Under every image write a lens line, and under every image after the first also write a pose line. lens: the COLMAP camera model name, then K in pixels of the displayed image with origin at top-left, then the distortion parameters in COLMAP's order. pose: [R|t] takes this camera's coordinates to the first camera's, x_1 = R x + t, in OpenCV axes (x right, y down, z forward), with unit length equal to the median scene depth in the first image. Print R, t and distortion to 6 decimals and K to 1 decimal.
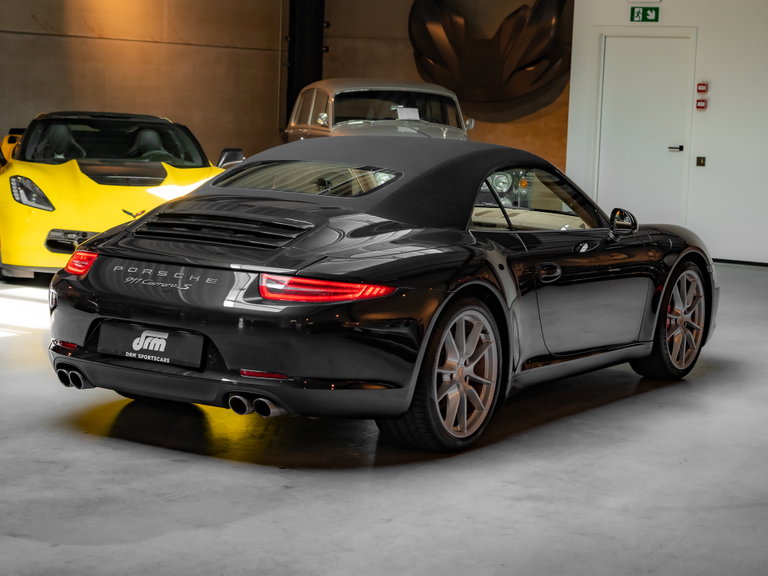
lens RADIAL K [[1512.9, 0, 384.7], [0, 1512.9, 288.8], [0, 0, 1]] dist [0.018753, 0.000000]
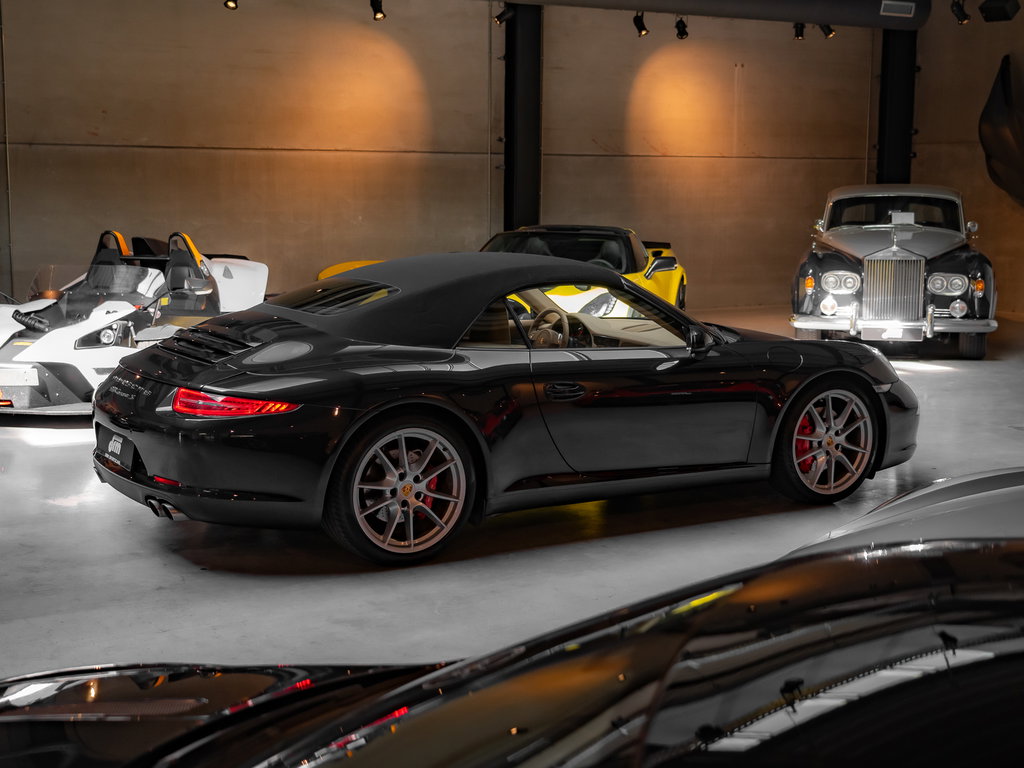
lens RADIAL K [[1330.2, 0, 510.5], [0, 1330.2, 384.9], [0, 0, 1]] dist [0.018222, 0.000000]
pose [[0.900847, 0.030037, -0.433096, 0.260440], [-0.026027, 0.999546, 0.015185, -0.015619], [0.433355, -0.002407, 0.901220, 0.118080]]
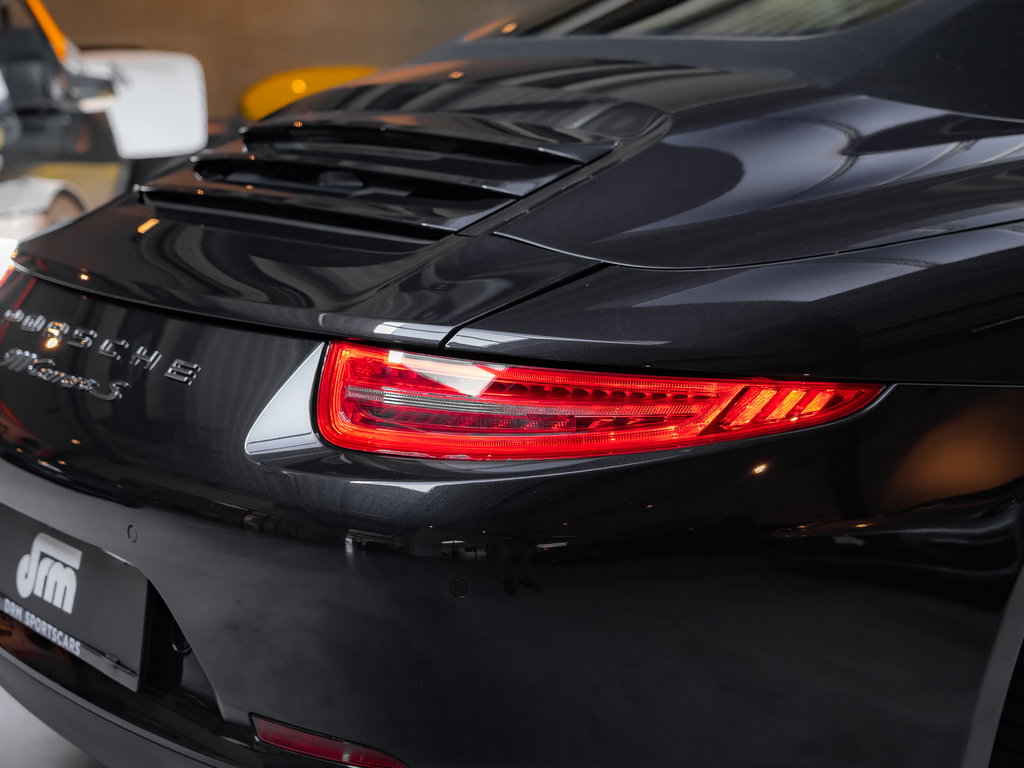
lens RADIAL K [[1873.7, 0, 514.4], [0, 1873.7, 382.9], [0, 0, 1]] dist [0.038058, 0.000000]
pose [[0.922823, -0.004625, -0.385195, 0.033670], [0.034383, 0.996926, 0.070401, -0.011945], [0.383686, -0.078212, 0.920146, 0.344233]]
